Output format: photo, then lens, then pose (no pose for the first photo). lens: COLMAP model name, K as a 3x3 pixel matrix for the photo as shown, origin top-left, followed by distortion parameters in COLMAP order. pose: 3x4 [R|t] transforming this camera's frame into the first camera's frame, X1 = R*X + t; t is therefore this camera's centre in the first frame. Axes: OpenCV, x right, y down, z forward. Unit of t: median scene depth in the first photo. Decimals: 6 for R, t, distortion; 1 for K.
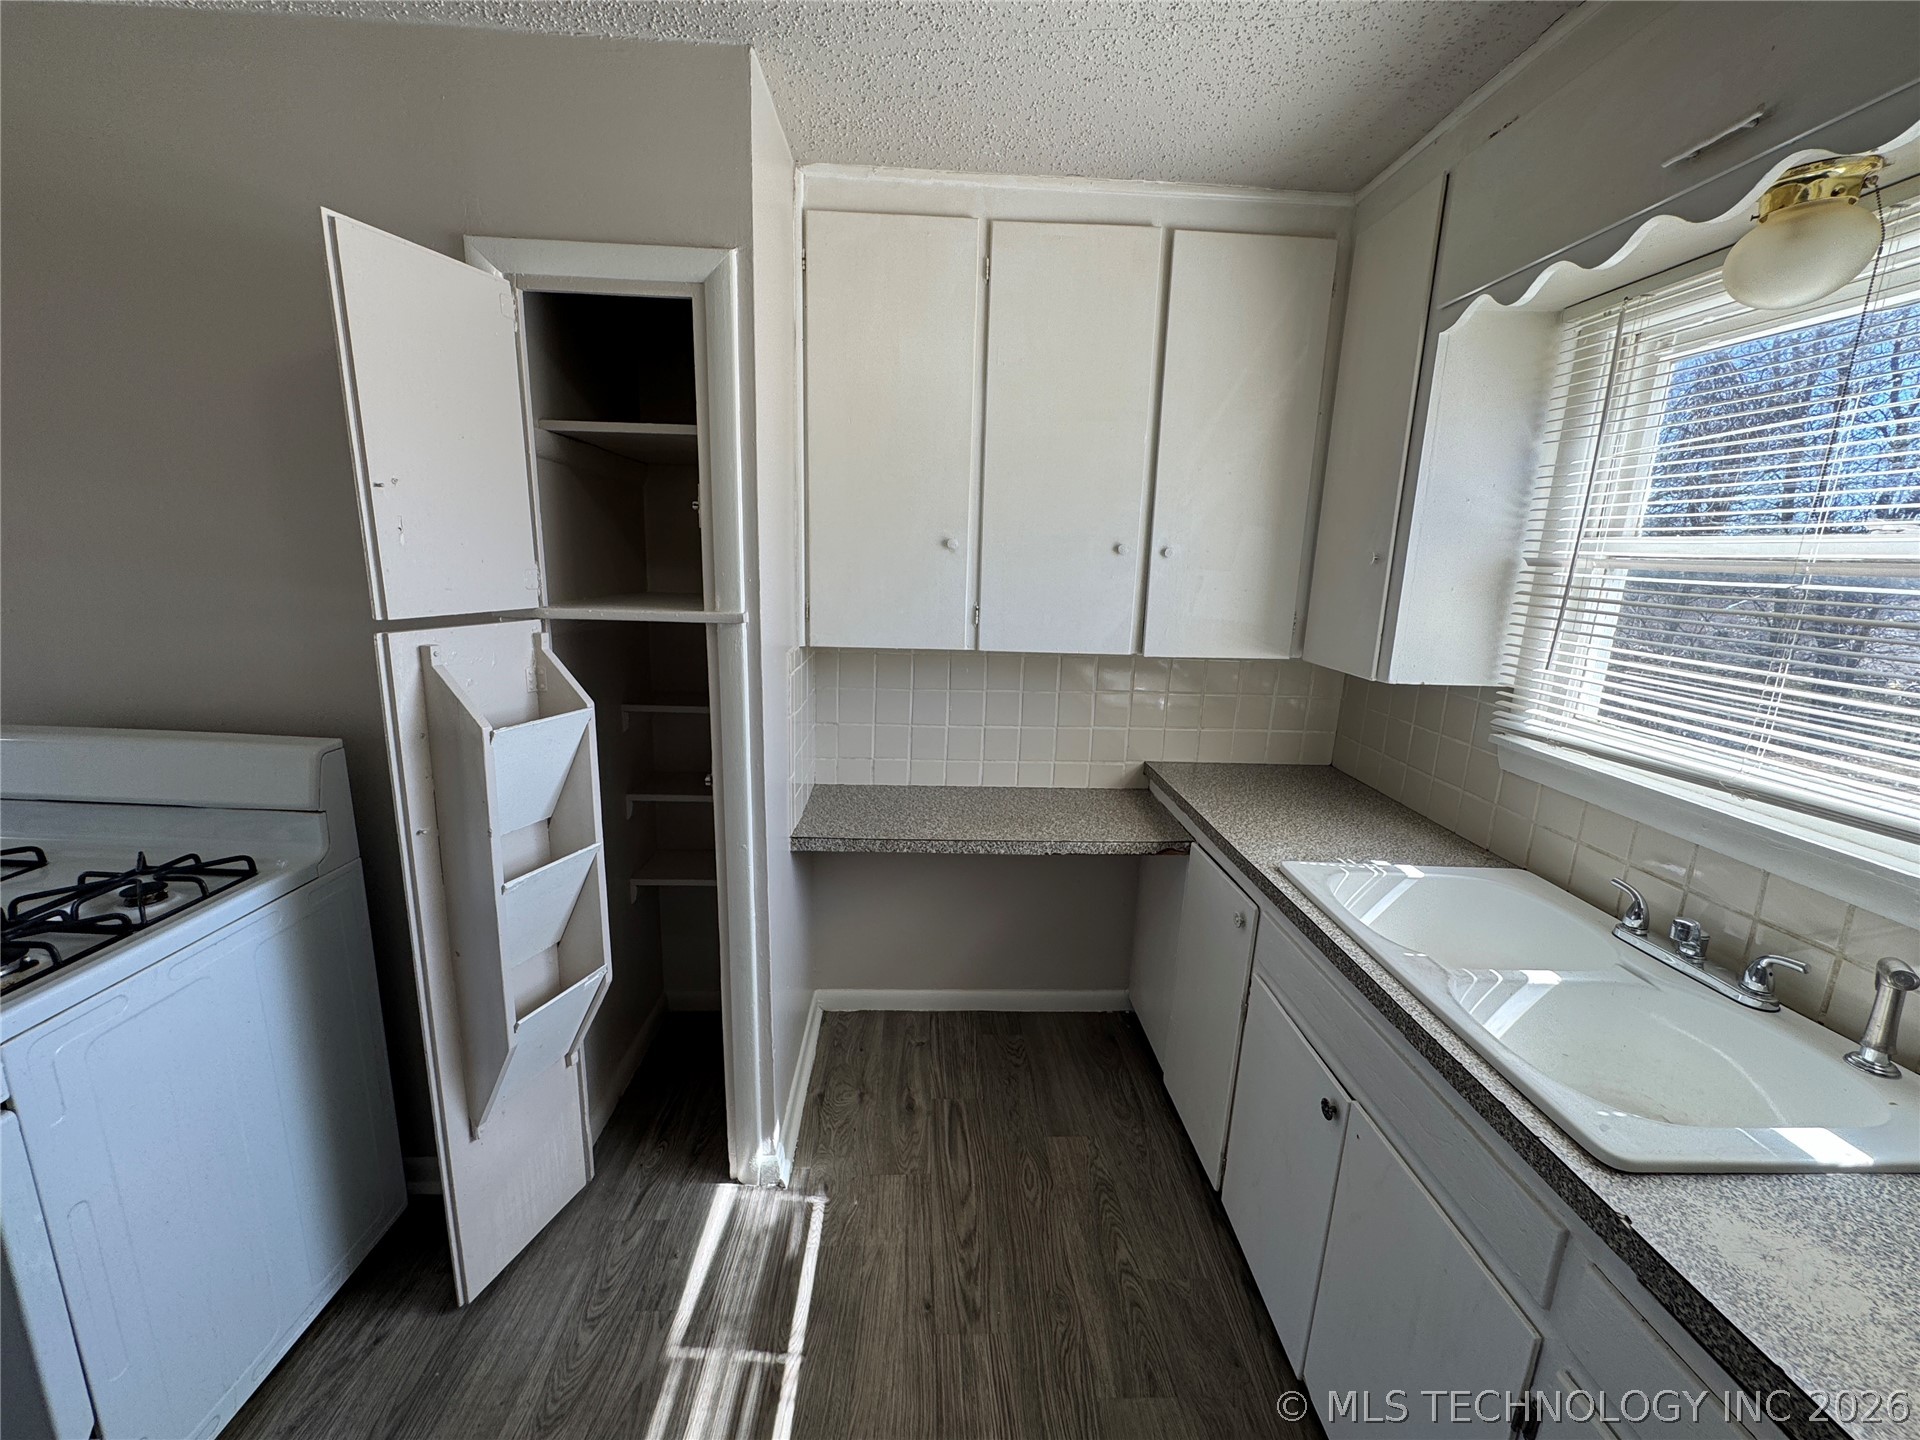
lens RADIAL K [[771.2, 0, 961.6], [0, 771.2, 717.2], [0, 0, 1]] dist [-0.003482, 0.001037]
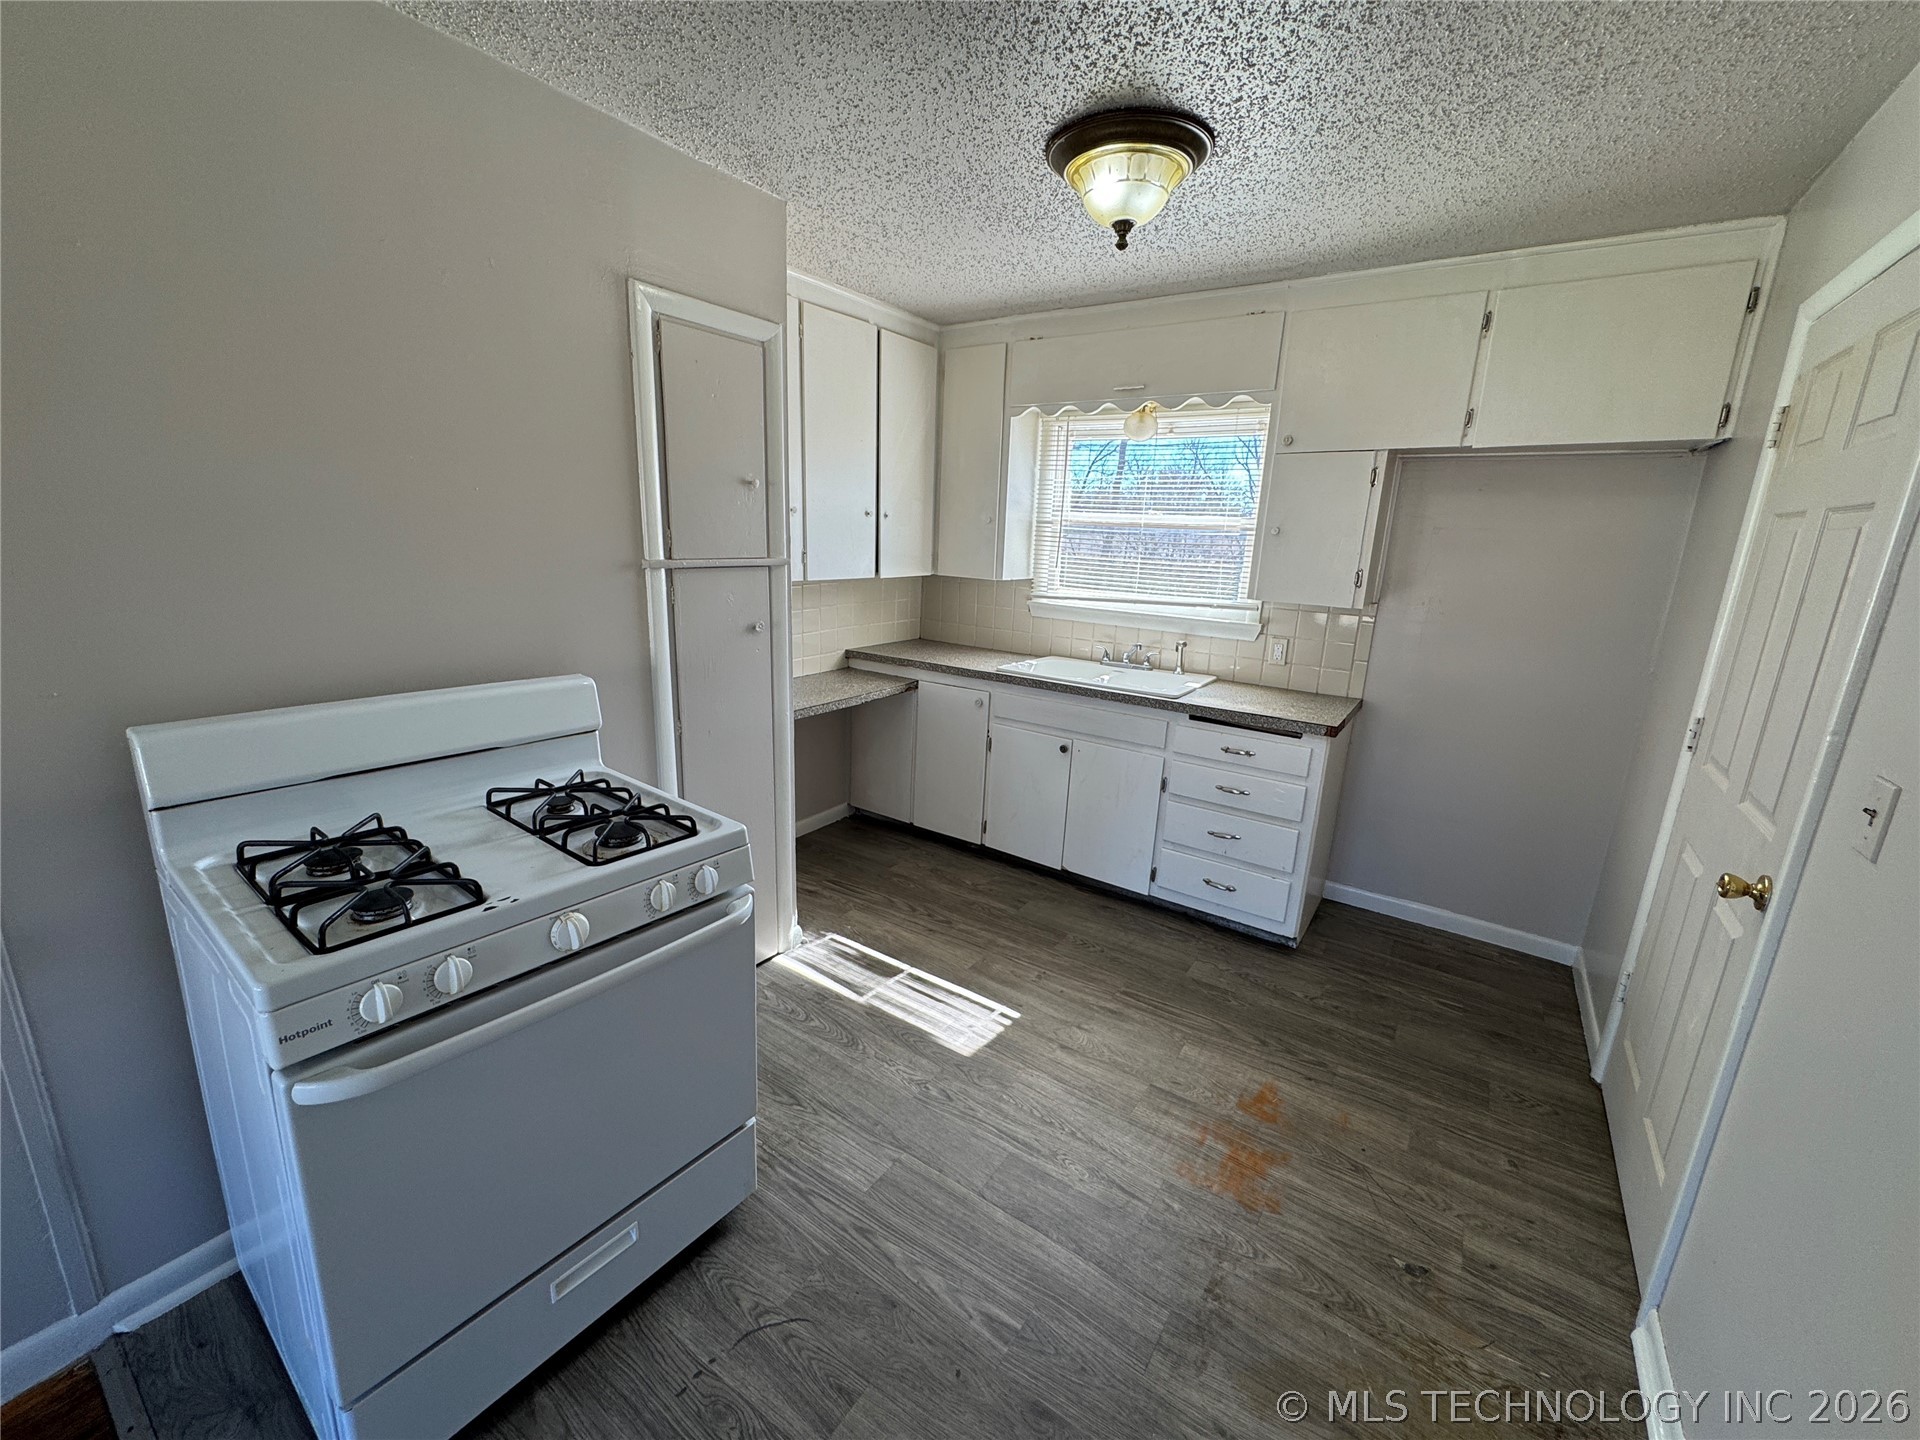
lens RADIAL K [[771.2, 0, 964.5], [0, 771.2, 718.5], [0, 0, 1]] dist [-0.003482, 0.001037]
pose [[0.593824, -0.202283, 0.778752, -1.152761], [0.149303, 0.978774, 0.140391, 0.014204], [-0.790621, 0.032903, 0.611421, -0.186931]]
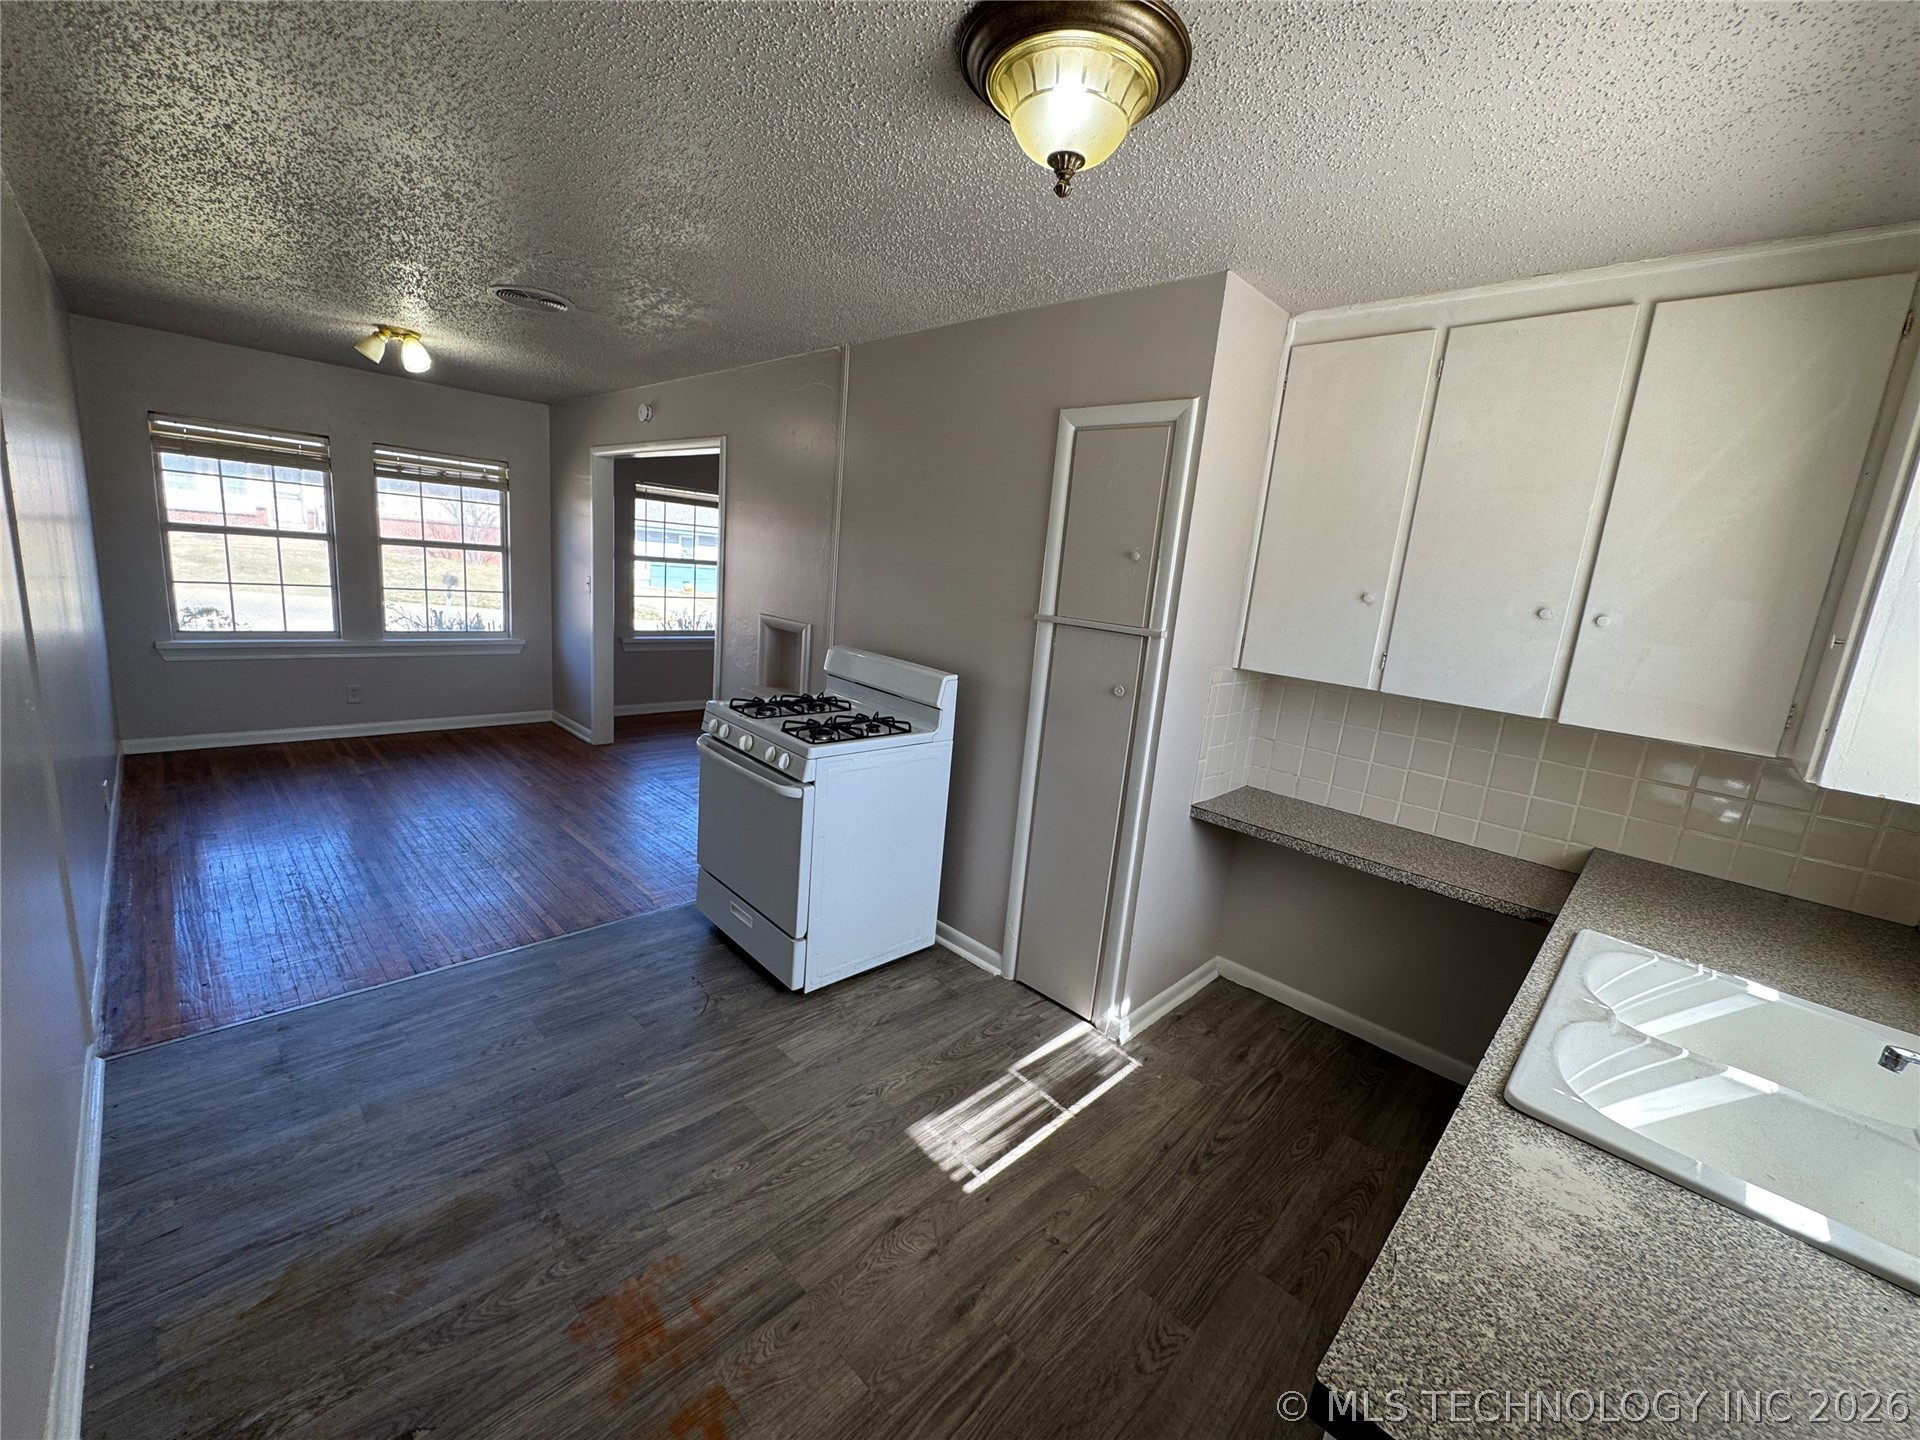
lens RADIAL K [[771.2, 0, 957.6], [0, 771.2, 716.0], [0, 0, 1]] dist [-0.003482, 0.001037]
pose [[0.681280, 0.172004, -0.711528, 0.462463], [-0.218999, 0.975376, 0.026098, 0.063058], [0.698497, 0.138044, 0.702173, -0.262629]]
